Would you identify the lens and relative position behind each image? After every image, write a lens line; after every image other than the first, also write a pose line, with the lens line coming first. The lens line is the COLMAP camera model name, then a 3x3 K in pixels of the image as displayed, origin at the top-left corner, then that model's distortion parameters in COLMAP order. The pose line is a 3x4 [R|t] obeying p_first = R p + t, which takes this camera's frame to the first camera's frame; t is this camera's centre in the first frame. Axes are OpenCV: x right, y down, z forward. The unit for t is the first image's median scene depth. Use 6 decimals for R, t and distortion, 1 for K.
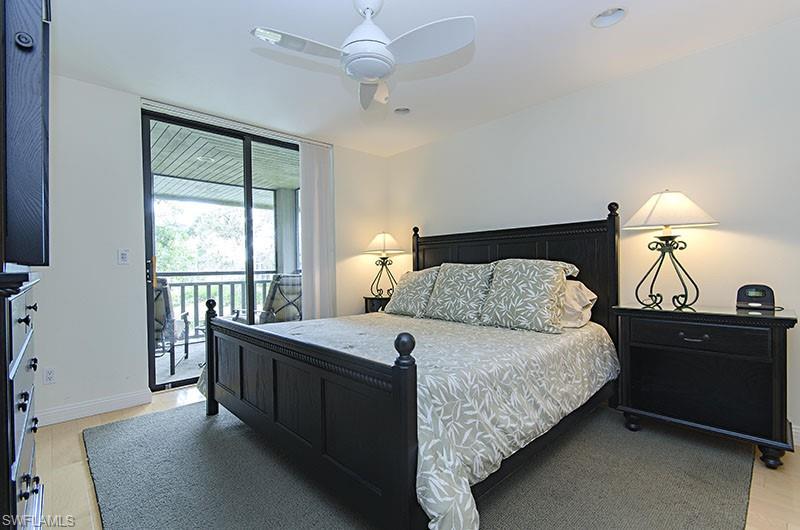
lens RADIAL K [[374.5, 0, 400.0], [0, 374.5, 265.0], [0, 0, 1]] dist [0.000087, -0.000019]
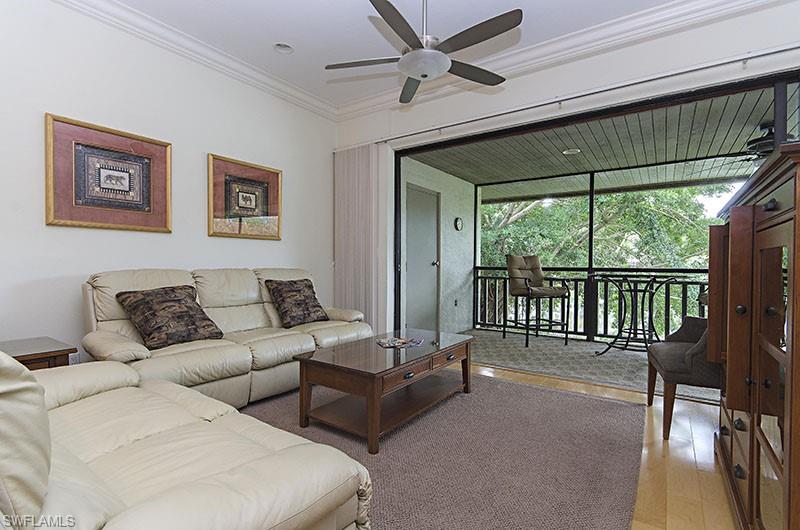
lens RADIAL K [[381.4, 0, 400.0], [0, 381.4, 265.0], [0, 0, 1]] dist [-0.001672, -0.000323]
pose [[0.213203, 0.009954, -0.976957, 0.387227], [0.000363, 0.999947, 0.010268, 0.000037], [0.977008, -0.002544, 0.213188, 0.367332]]
